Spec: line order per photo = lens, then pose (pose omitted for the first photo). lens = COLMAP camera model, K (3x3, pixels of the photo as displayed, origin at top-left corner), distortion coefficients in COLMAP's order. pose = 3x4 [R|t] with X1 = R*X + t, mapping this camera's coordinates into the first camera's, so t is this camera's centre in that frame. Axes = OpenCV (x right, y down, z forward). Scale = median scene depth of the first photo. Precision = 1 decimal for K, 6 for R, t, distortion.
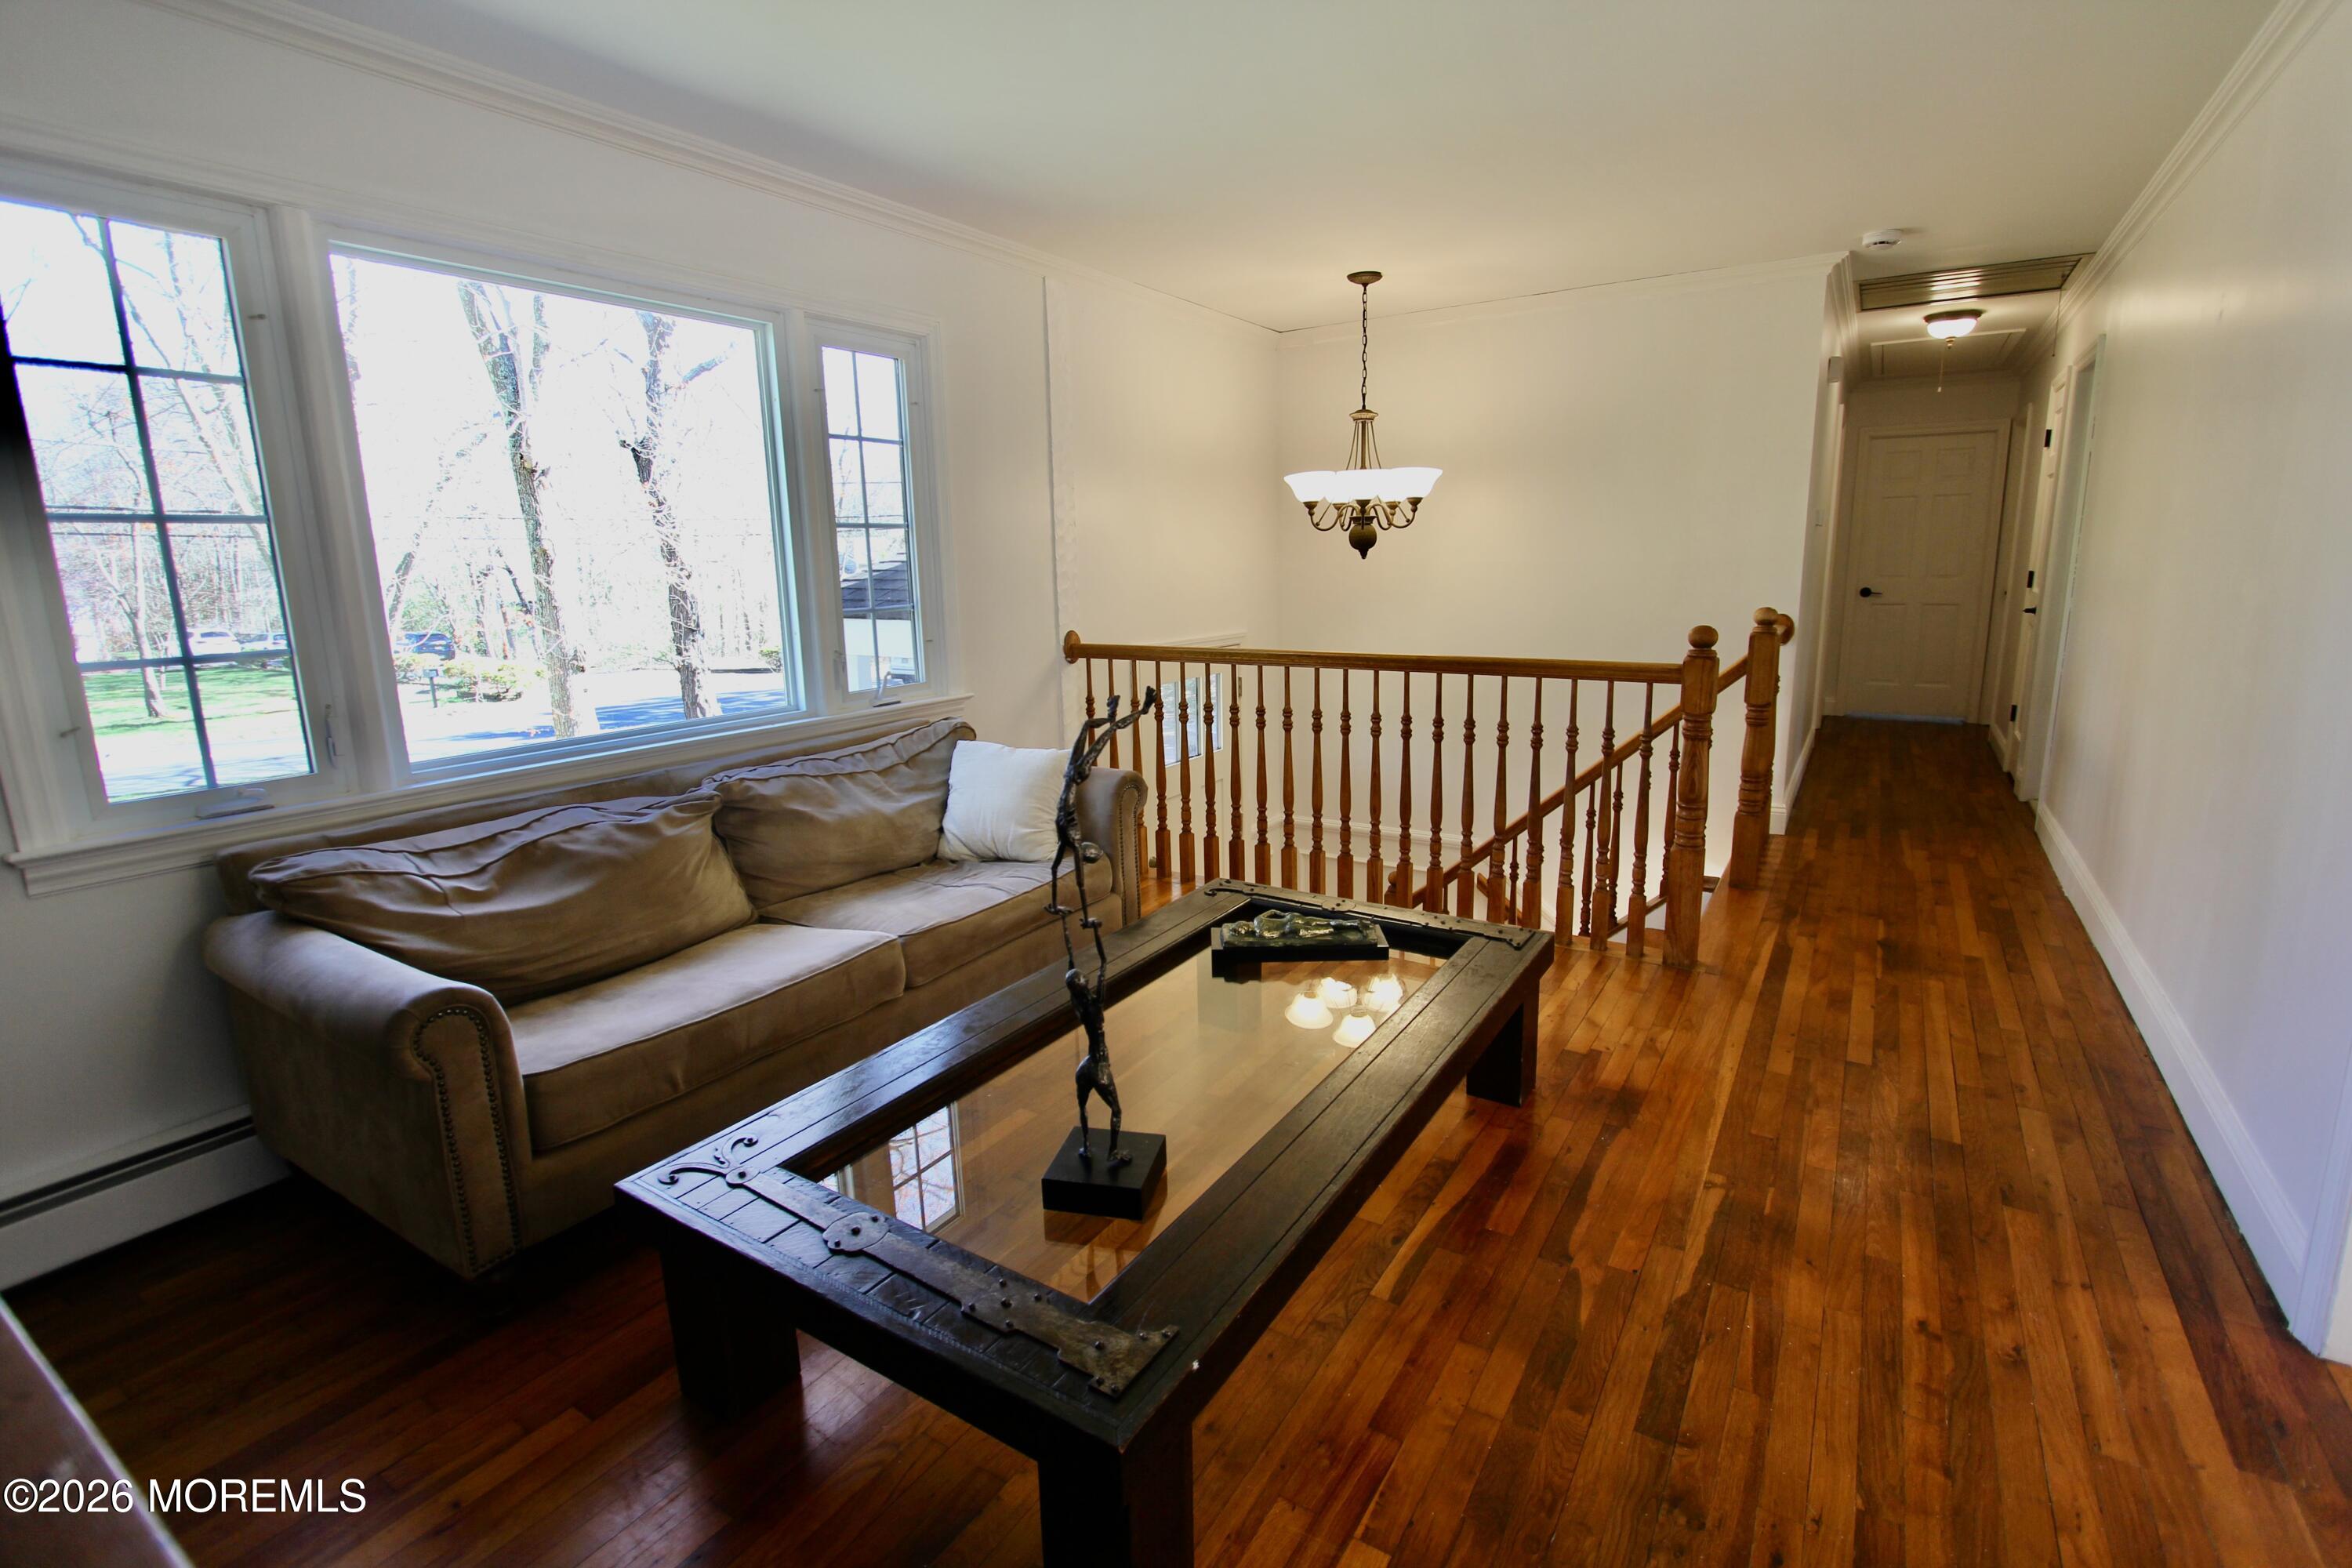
lens RADIAL K [[1090.2, 0, 1205.5], [0, 1090.2, 754.8], [0, 0, 1]] dist [-0.007293, -0.000257]
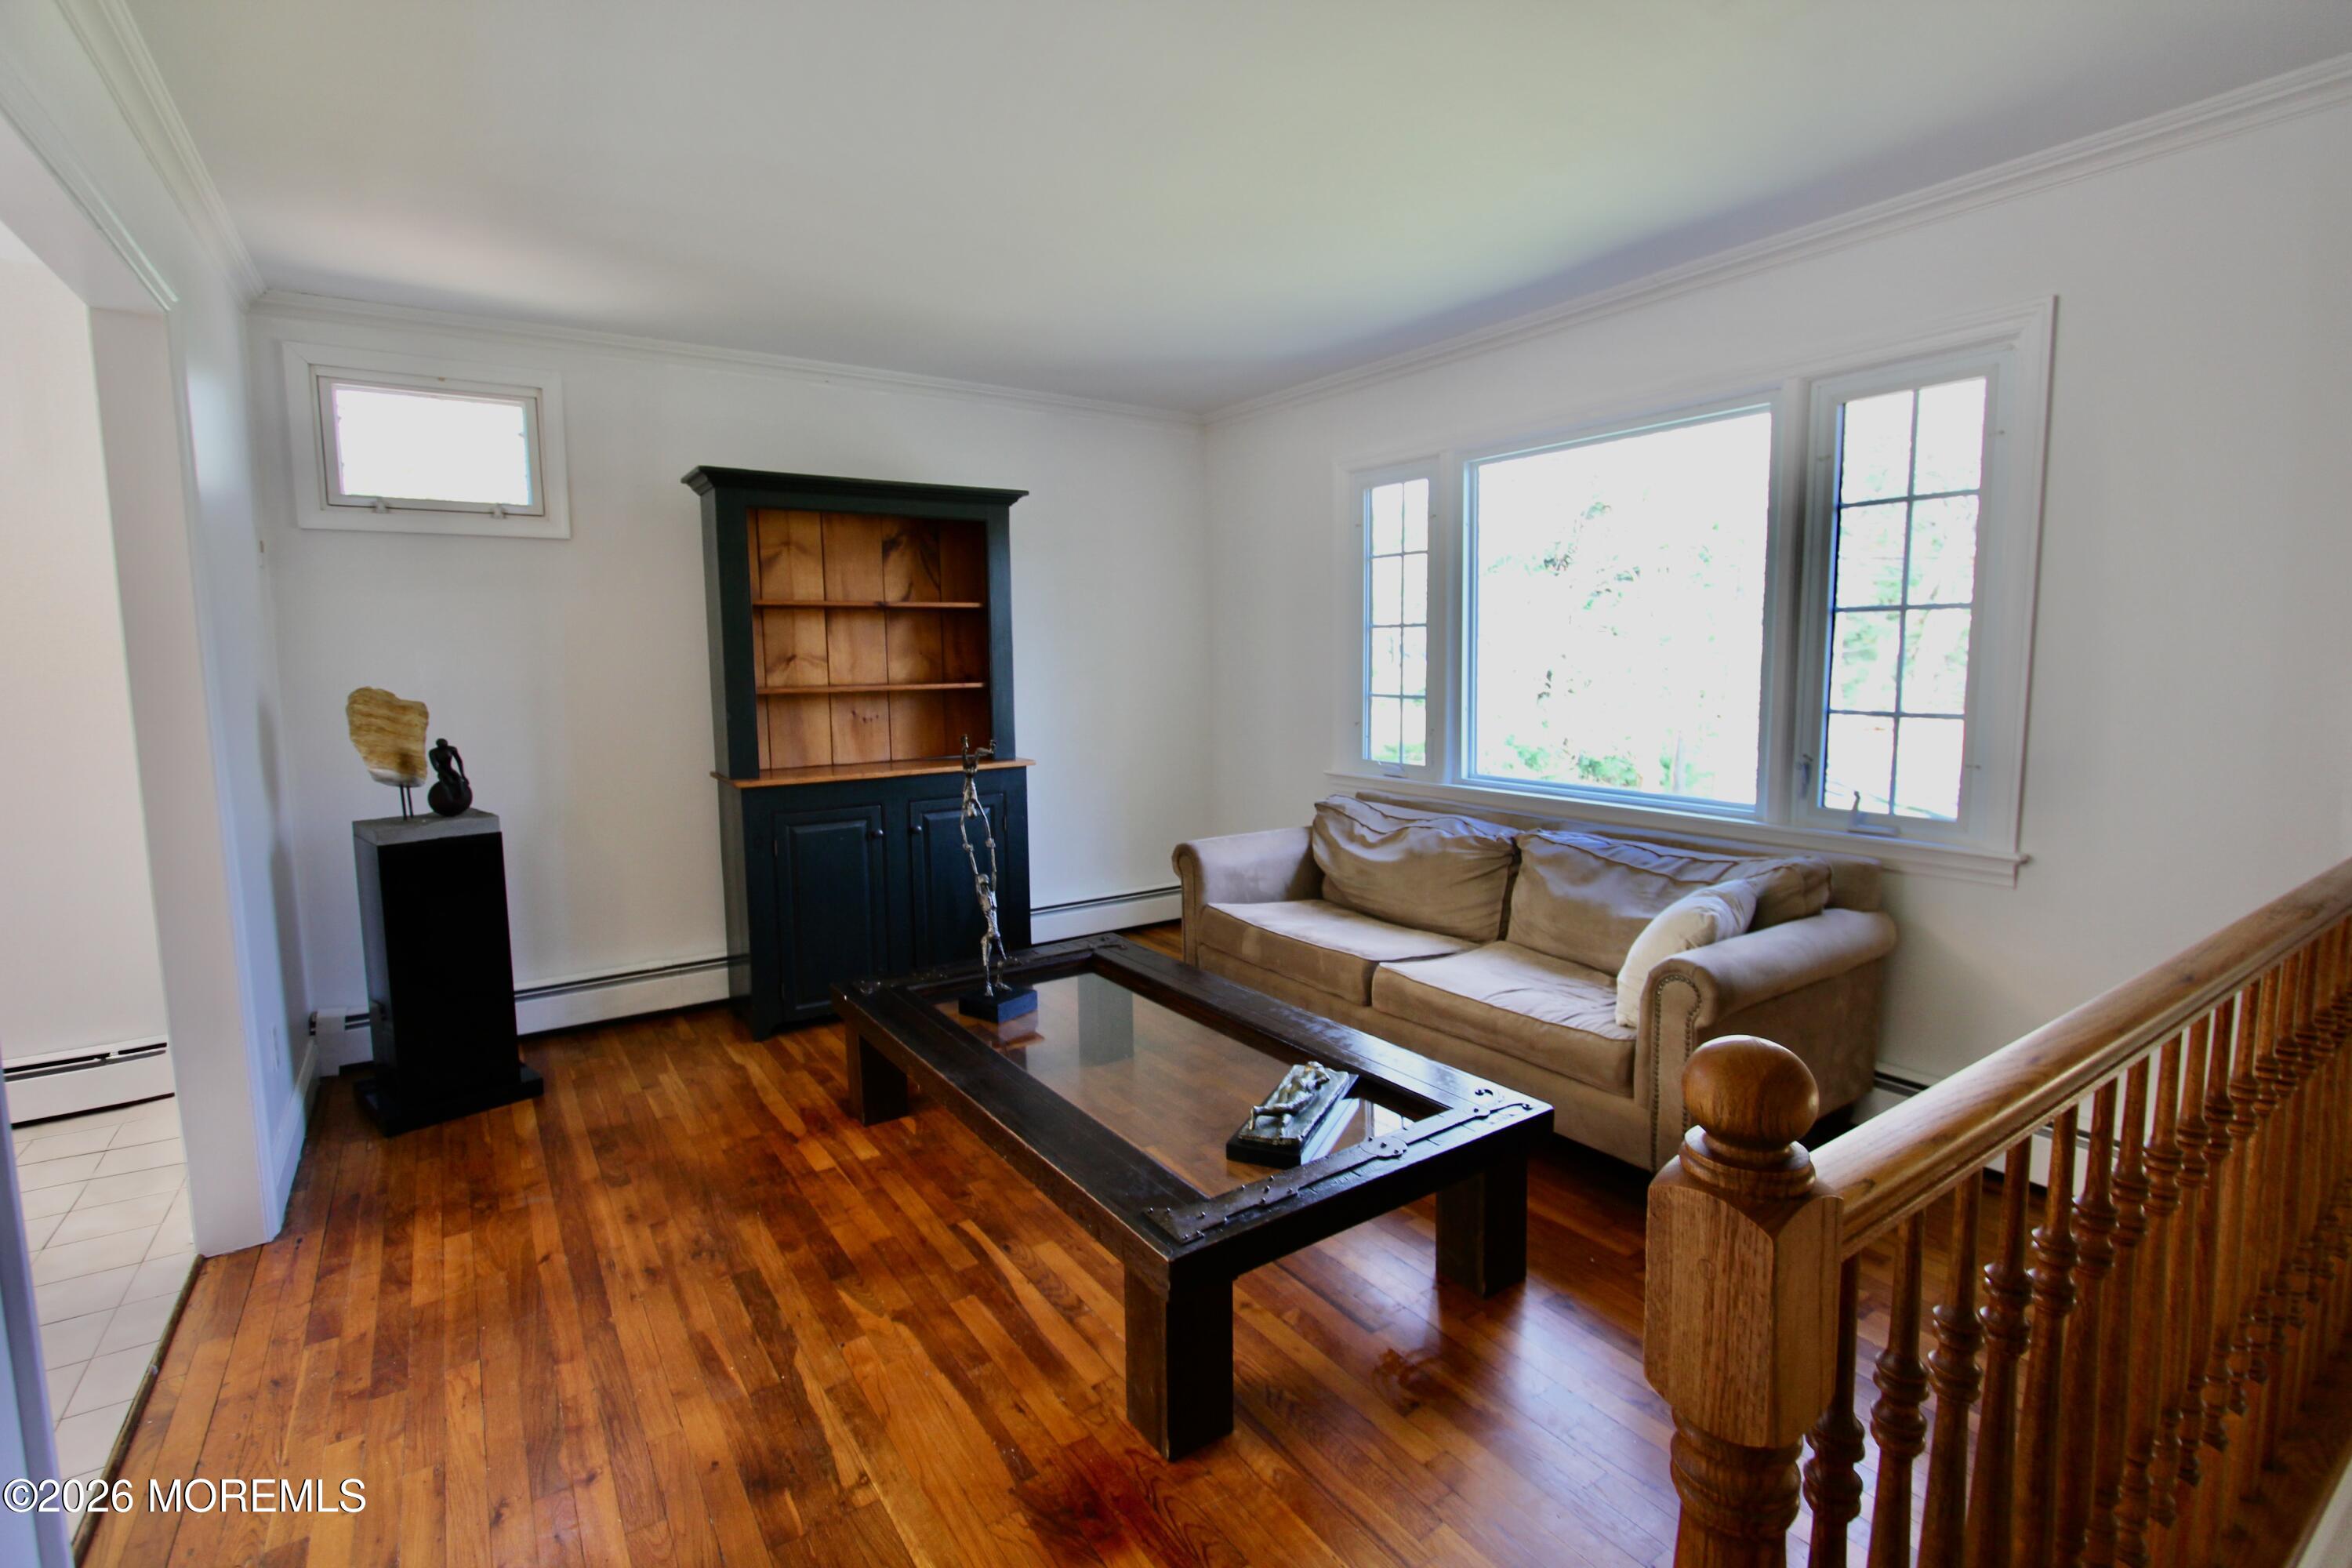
lens RADIAL K [[1070.4, 0, 1166.8], [0, 1070.4, 769.6], [0, 0, 1]] dist [-0.018772, 0.000216]
pose [[-0.413271, 0.123921, -0.902137, 0.891060], [-0.146084, 0.968843, 0.200005, -0.253365], [0.898814, 0.214444, -0.382292, 1.231179]]
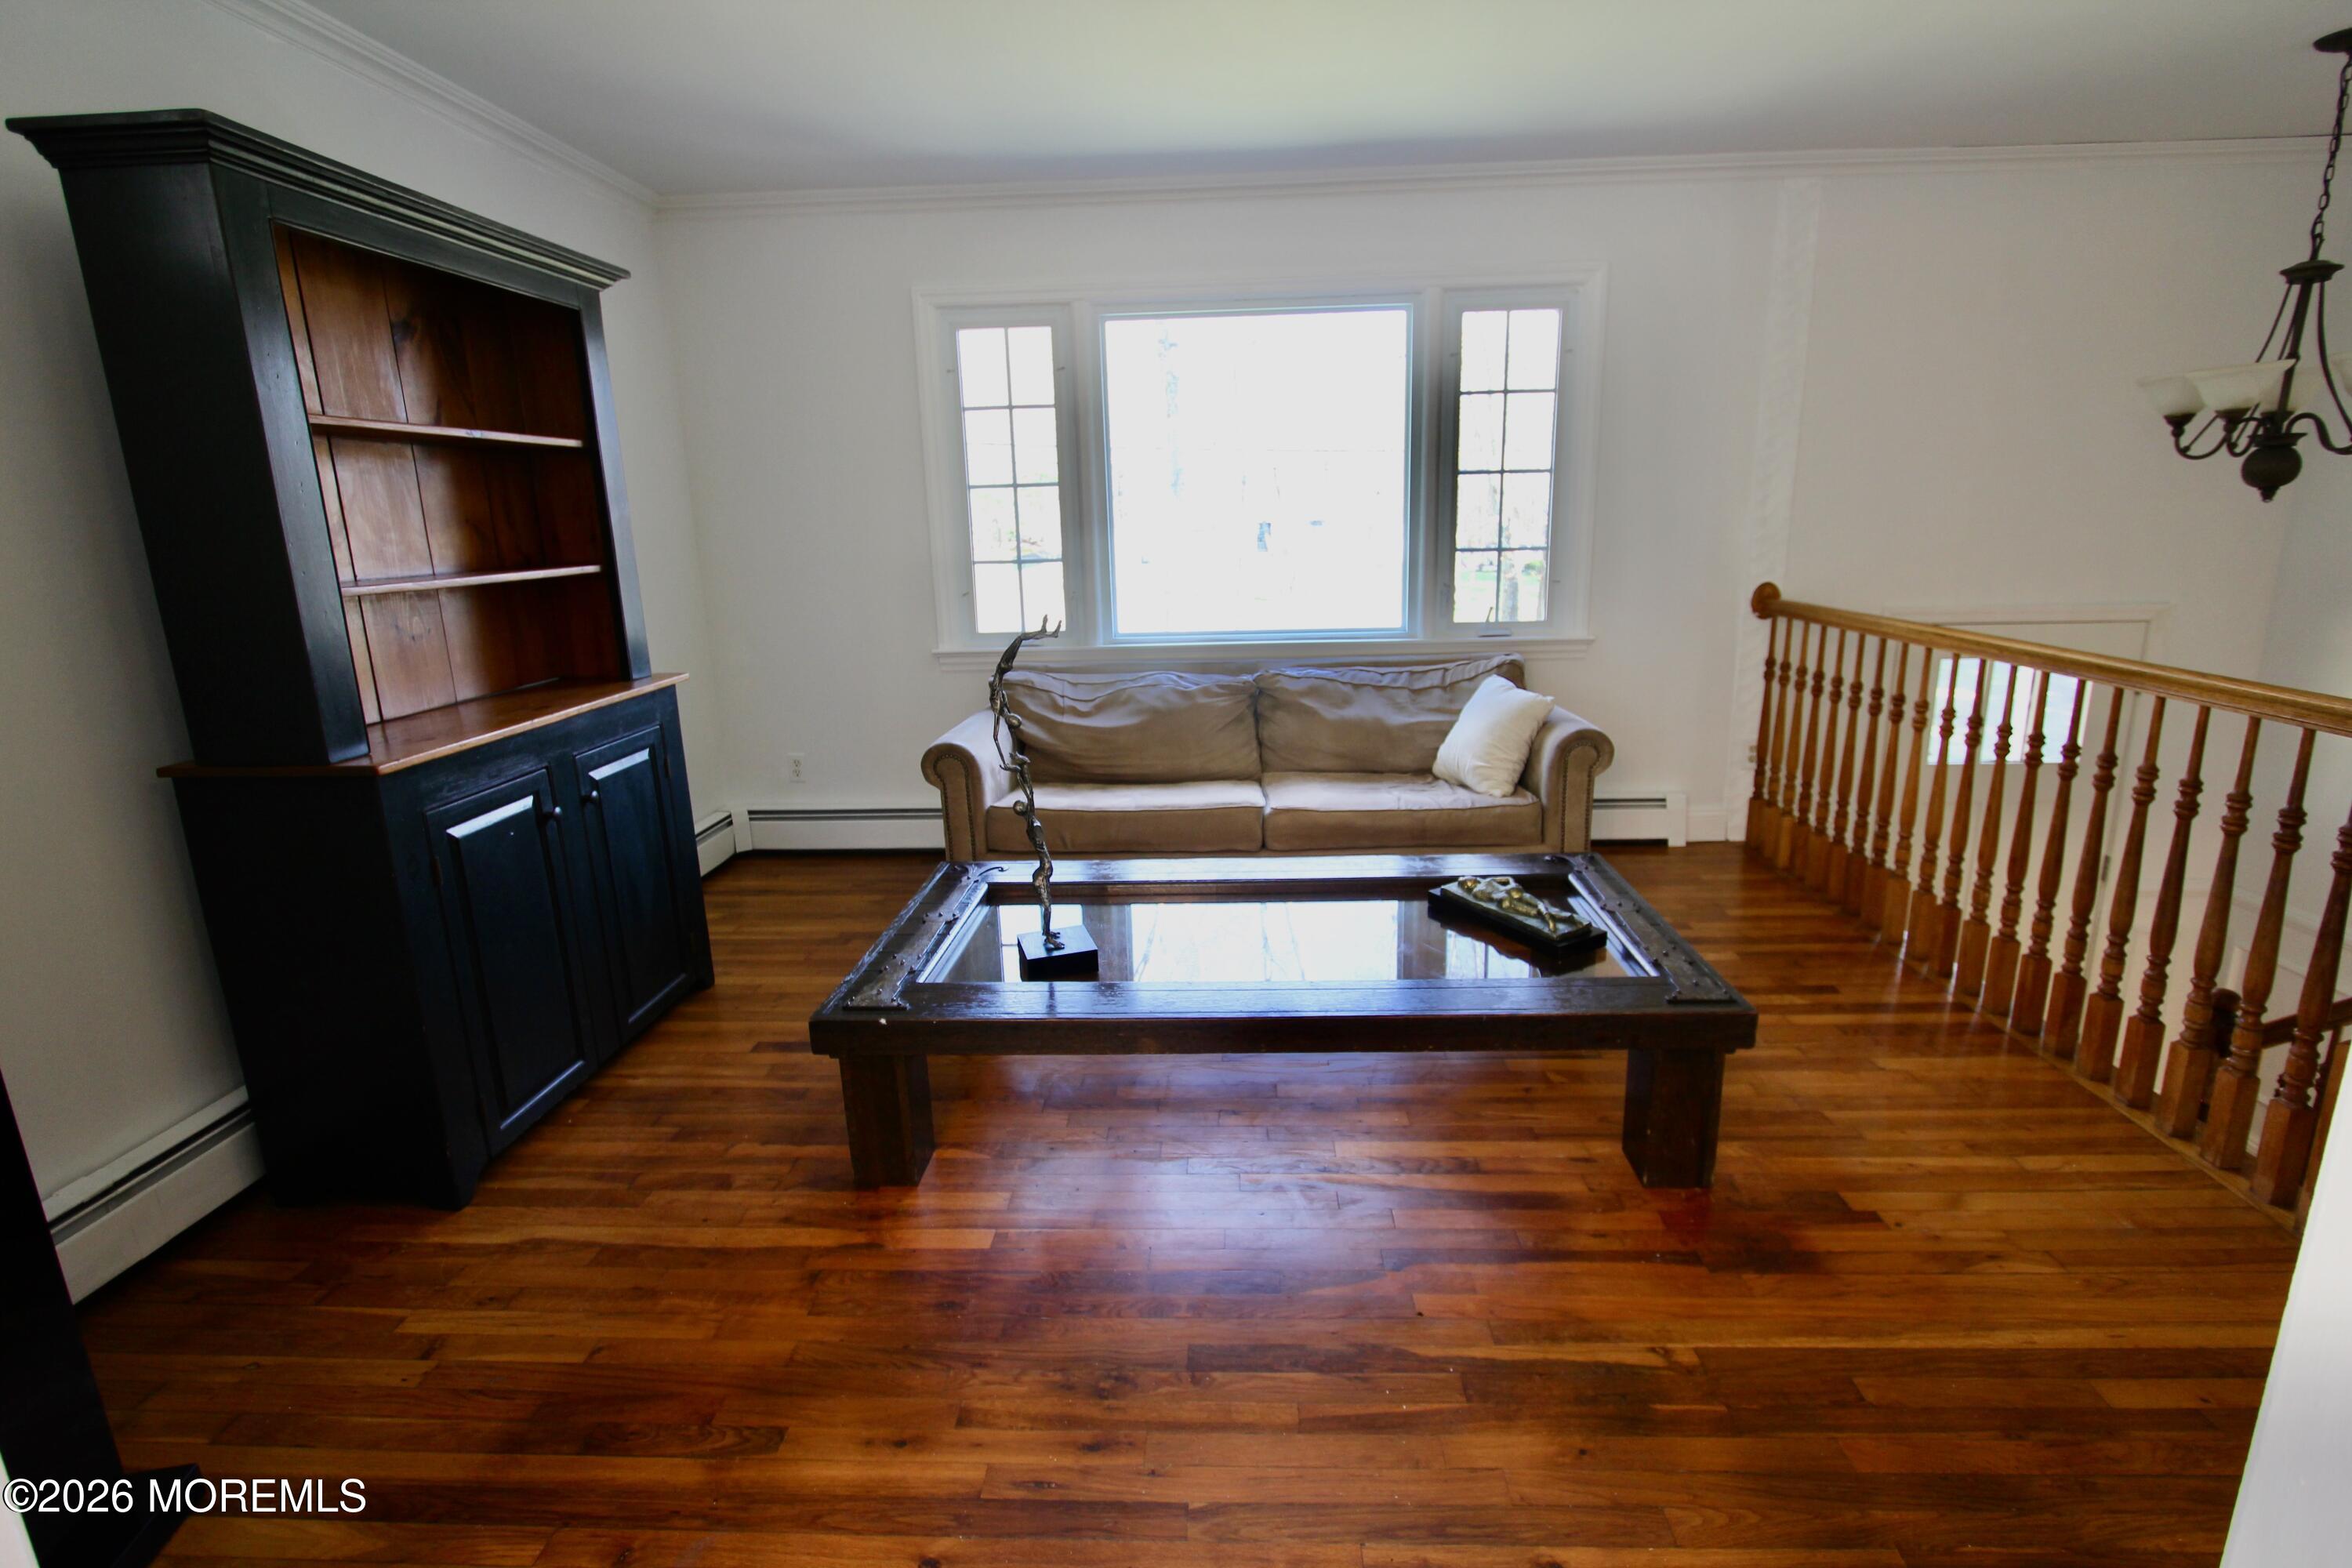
lens RADIAL K [[1094.6, 0, 1183.8], [0, 1094.6, 762.8], [0, 0, 1]] dist [-0.020885, 0.000449]
pose [[0.483270, 0.202000, -0.851849, 0.771738], [-0.143761, 0.978119, 0.150384, -0.064195], [0.863587, 0.049786, 0.501736, 0.279617]]
